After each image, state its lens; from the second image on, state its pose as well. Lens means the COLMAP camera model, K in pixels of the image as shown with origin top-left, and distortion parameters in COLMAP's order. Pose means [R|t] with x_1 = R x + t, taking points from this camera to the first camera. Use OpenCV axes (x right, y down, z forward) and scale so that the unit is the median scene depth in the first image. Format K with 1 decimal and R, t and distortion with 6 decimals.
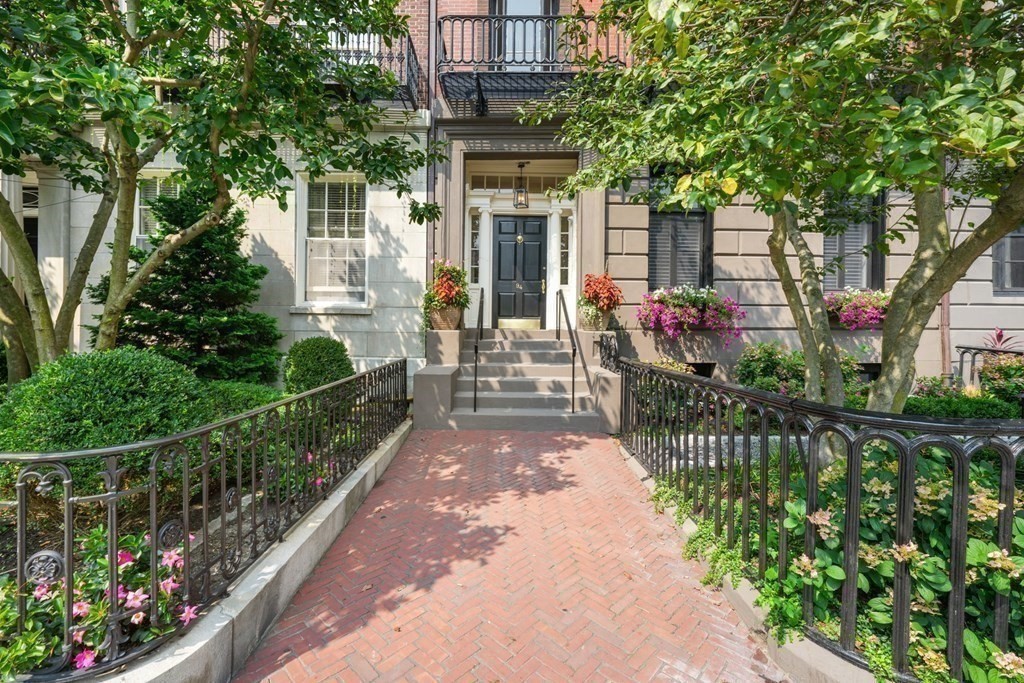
lens RADIAL K [[439.7, 0, 519.1], [0, 439.7, 333.6], [0, 0, 1]] dist [0.000484, -0.001387]
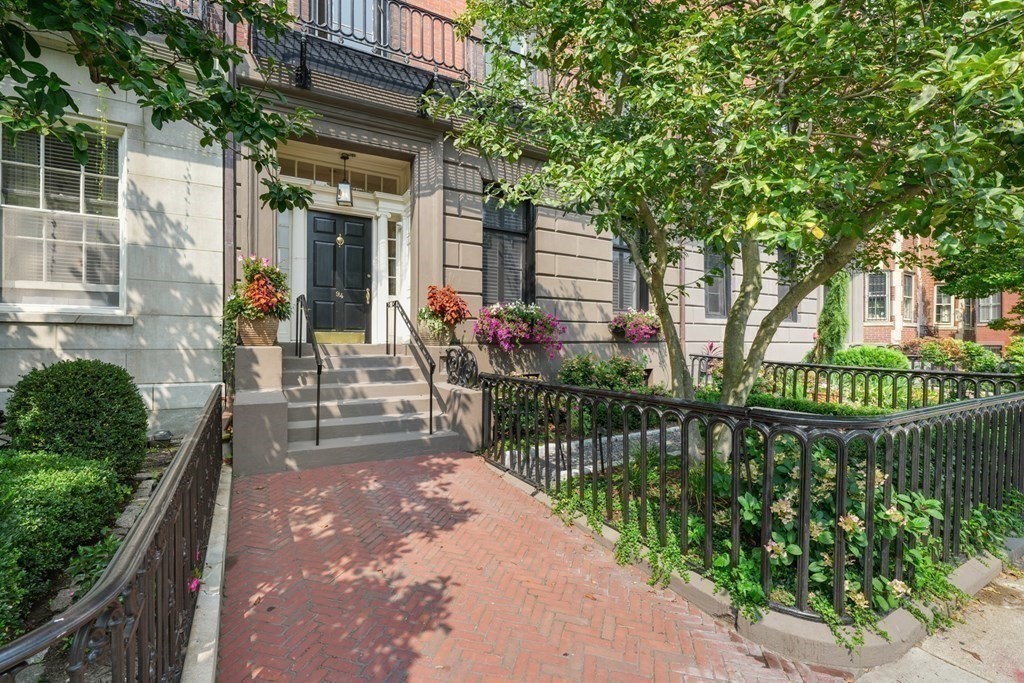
lens RADIAL K [[439.7, 0, 504.9], [0, 439.7, 346.1], [0, 0, 1]] dist [0.000484, -0.001387]
pose [[0.878595, -0.009272, 0.477478, -0.152954], [0.007322, 0.999956, 0.005945, -0.009133], [-0.477512, -0.001727, 0.878624, 0.086056]]
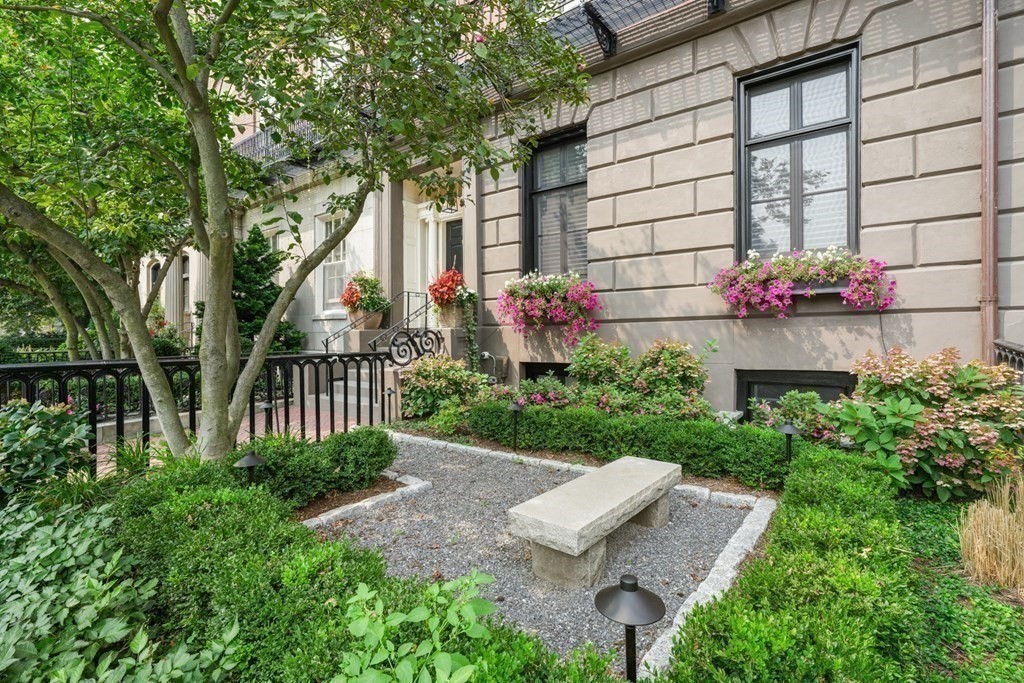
lens RADIAL K [[468.6, 0, 491.9], [0, 468.6, 329.5], [0, 0, 1]] dist [0.001069, 0.000493]
pose [[0.774708, -0.019102, -0.632030, 0.894626], [0.014158, 0.999817, -0.012863, 0.012966], [0.632160, 0.001017, 0.774837, 0.223222]]
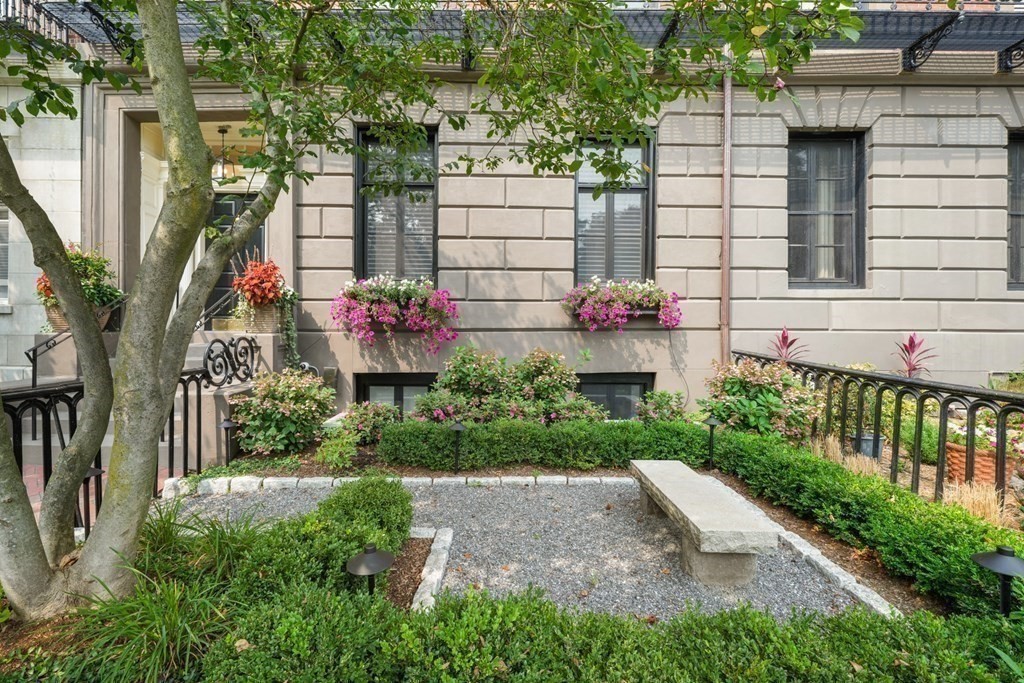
lens RADIAL K [[468.6, 0, 508.5], [0, 468.6, 332.0], [0, 0, 1]] dist [0.001069, 0.000493]
pose [[0.999920, -0.003038, -0.012282, 0.611179], [0.003045, 0.999995, 0.000560, -0.007131], [0.012280, -0.000597, 0.999924, 0.153102]]
